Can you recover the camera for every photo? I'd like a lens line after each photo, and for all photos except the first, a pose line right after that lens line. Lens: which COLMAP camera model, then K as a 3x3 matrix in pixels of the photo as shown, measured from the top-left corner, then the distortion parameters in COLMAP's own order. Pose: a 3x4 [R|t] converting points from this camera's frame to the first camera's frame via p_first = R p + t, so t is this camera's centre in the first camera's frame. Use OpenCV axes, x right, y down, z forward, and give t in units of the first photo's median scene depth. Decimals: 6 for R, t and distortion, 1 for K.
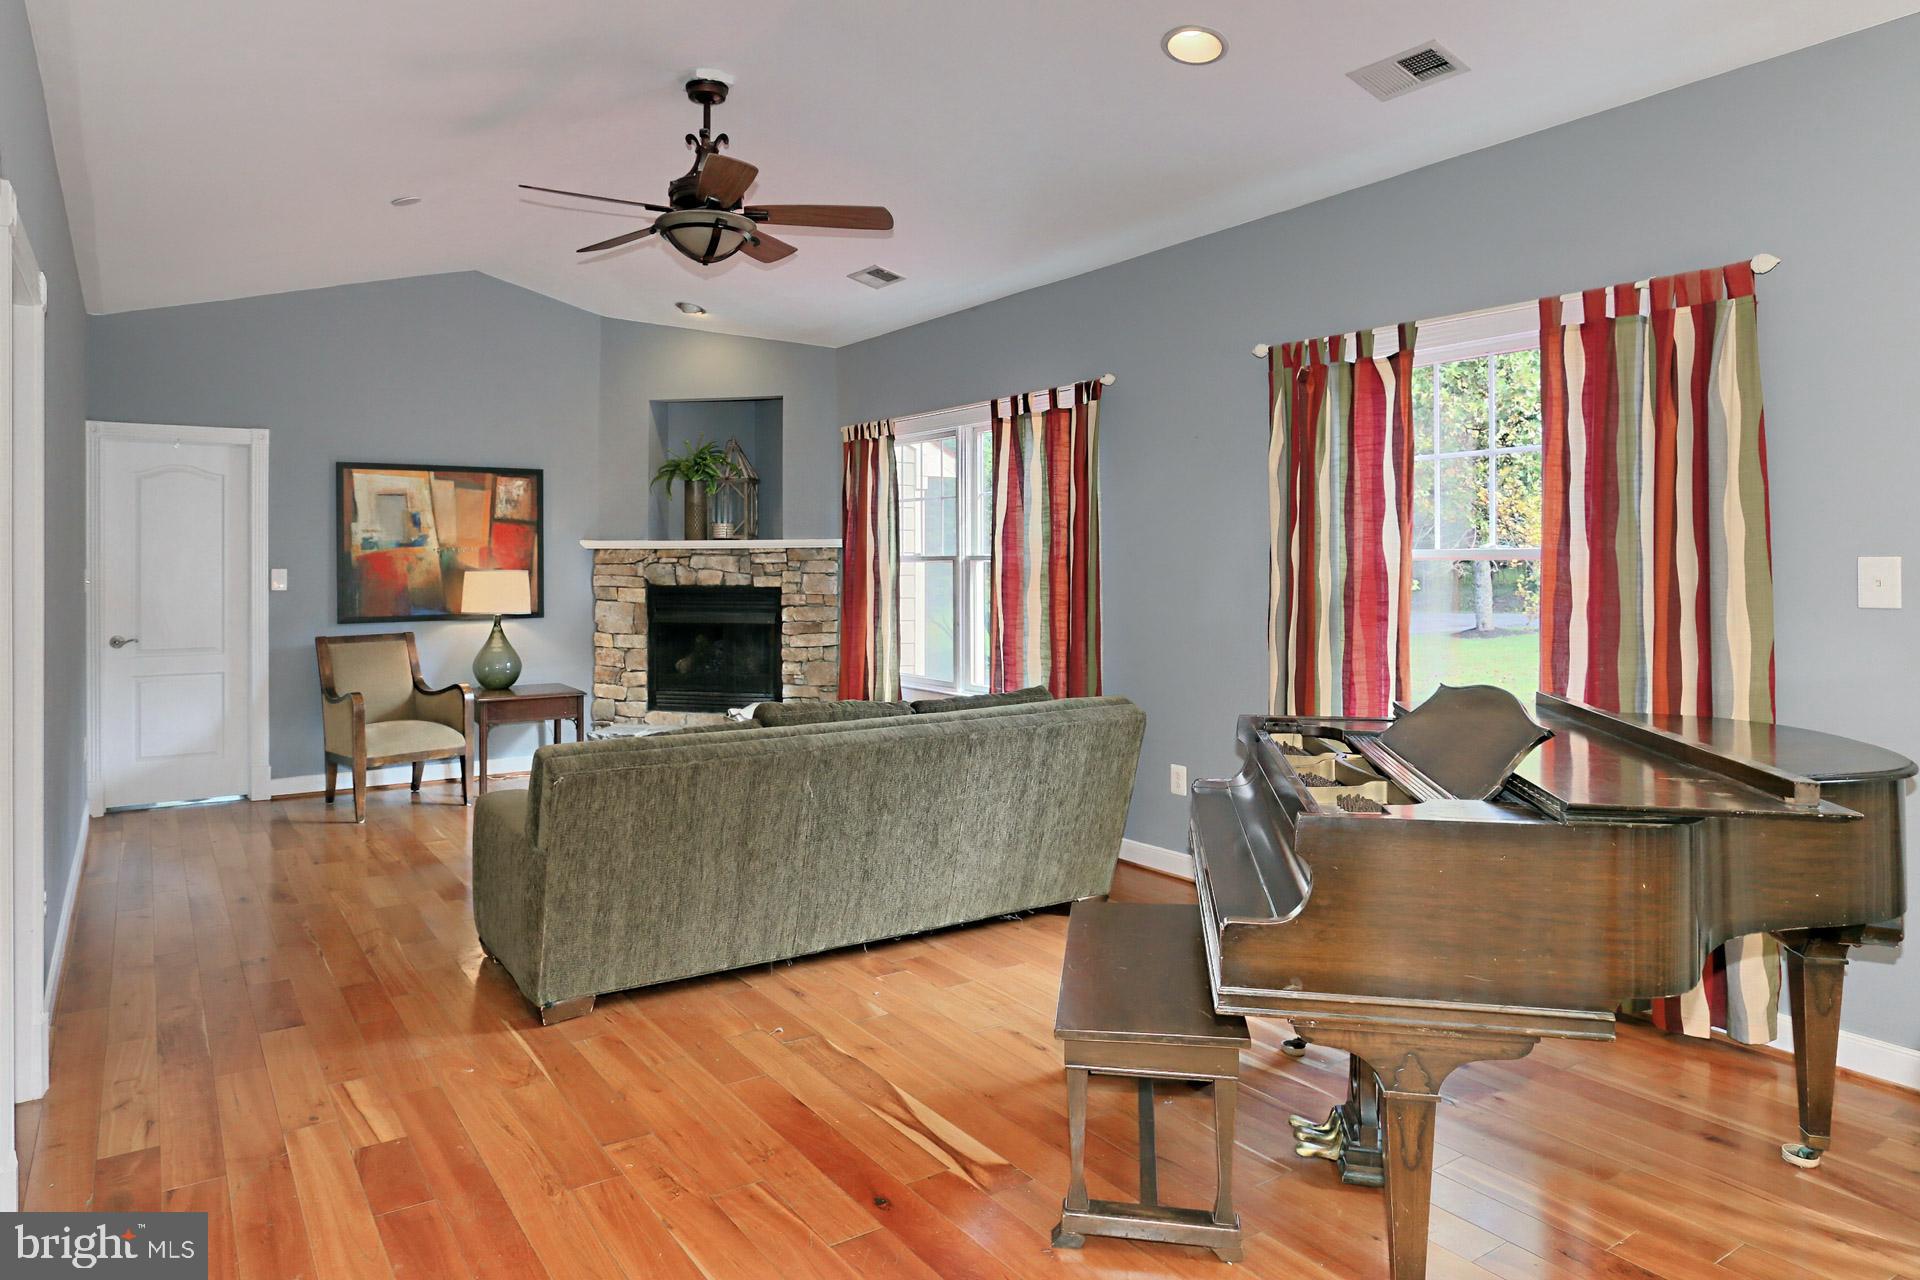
lens RADIAL K [[1184.3, 0, 904.8], [0, 1184.3, 561.4], [0, 0, 1]] dist [-0.030586, 0.000591]
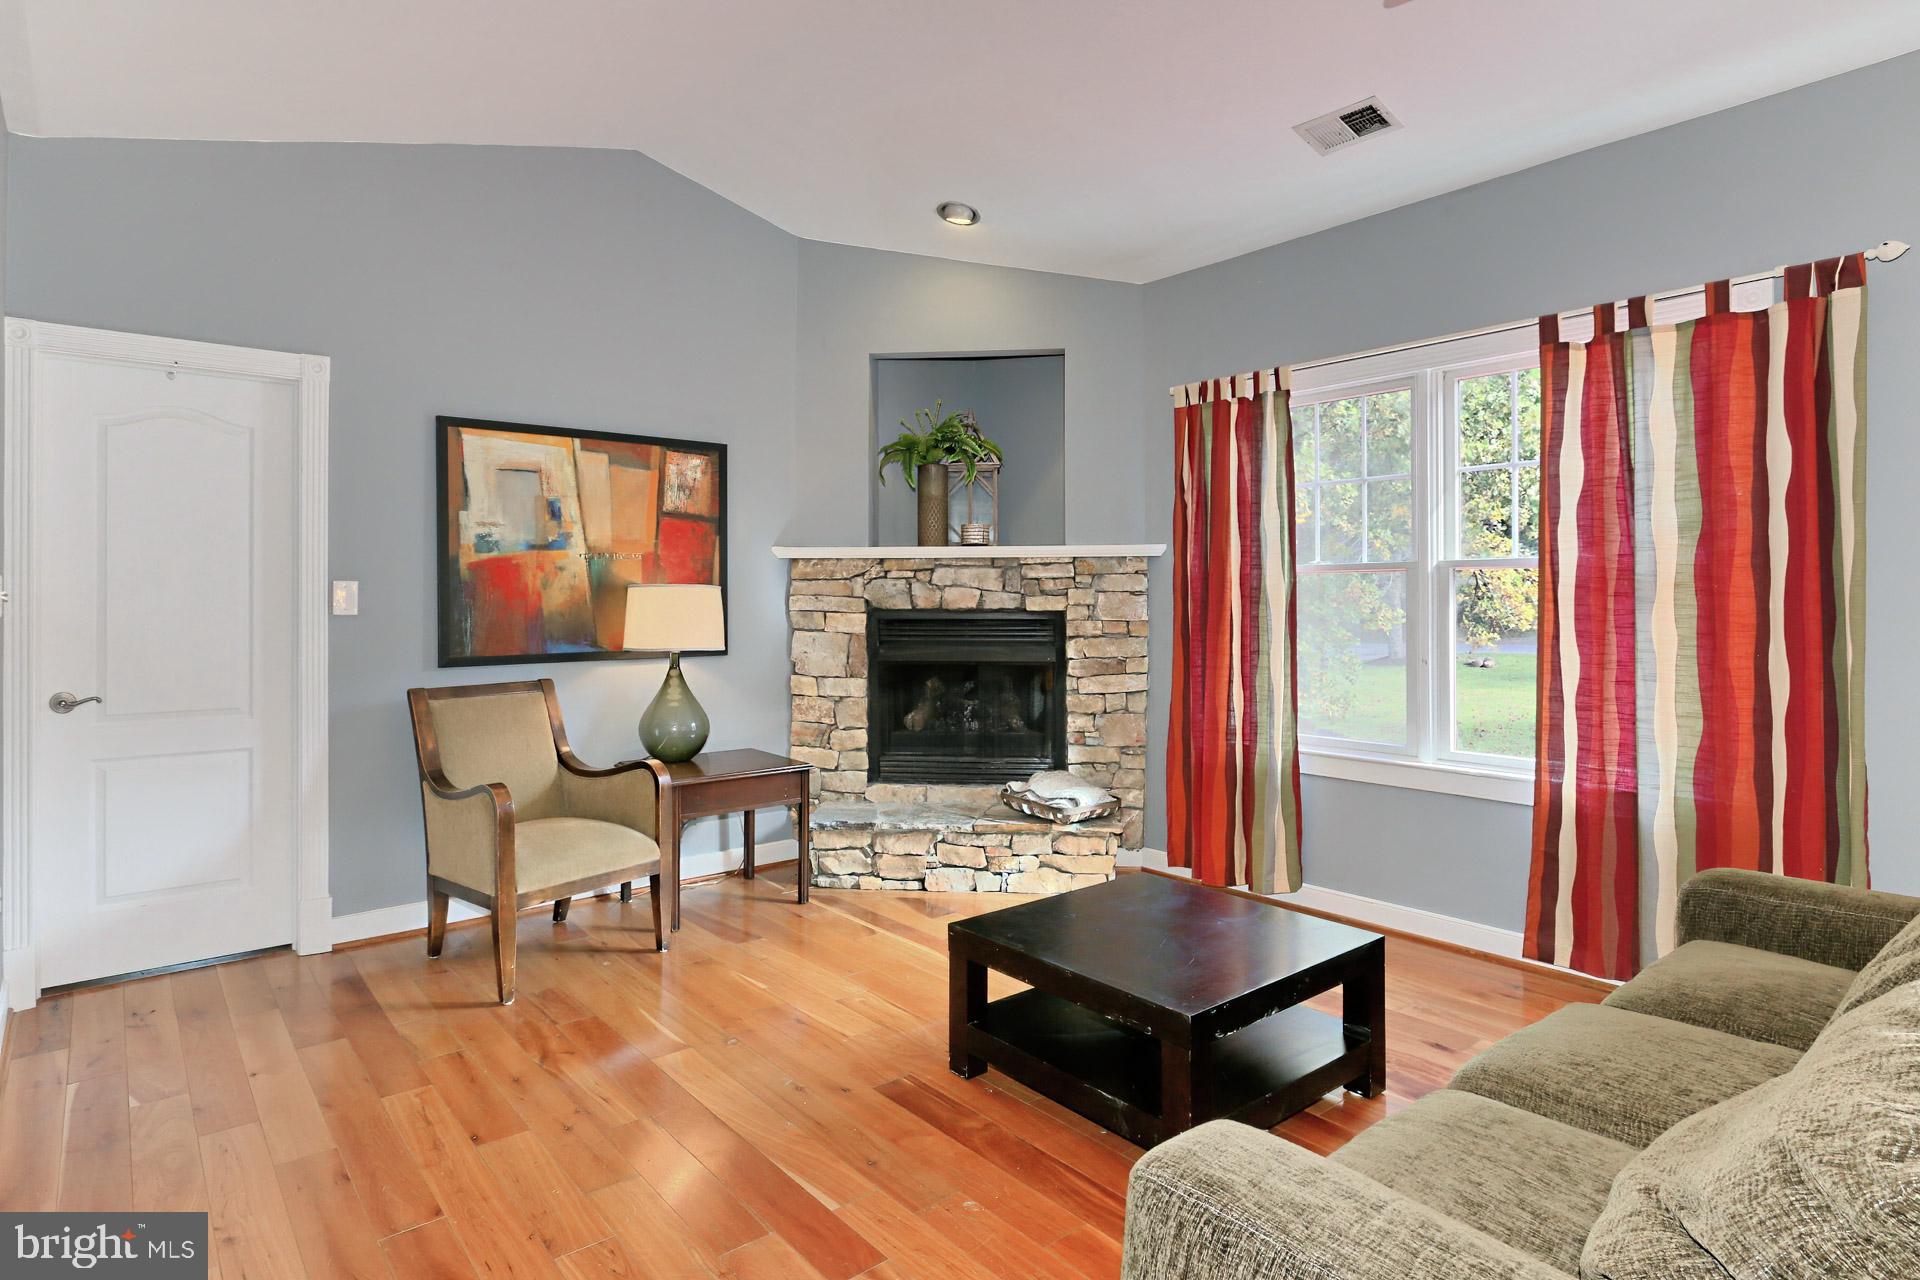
lens RADIAL K [[1037.7, 0, 941.1], [0, 1037.7, 593.2], [0, 0, 1]] dist [-0.018103, -0.000013]
pose [[0.994189, 0.000610, 0.107651, -0.257784], [0.000056, 0.999981, -0.006191, 0.015364], [-0.107653, 0.006161, 0.994169, 0.390902]]
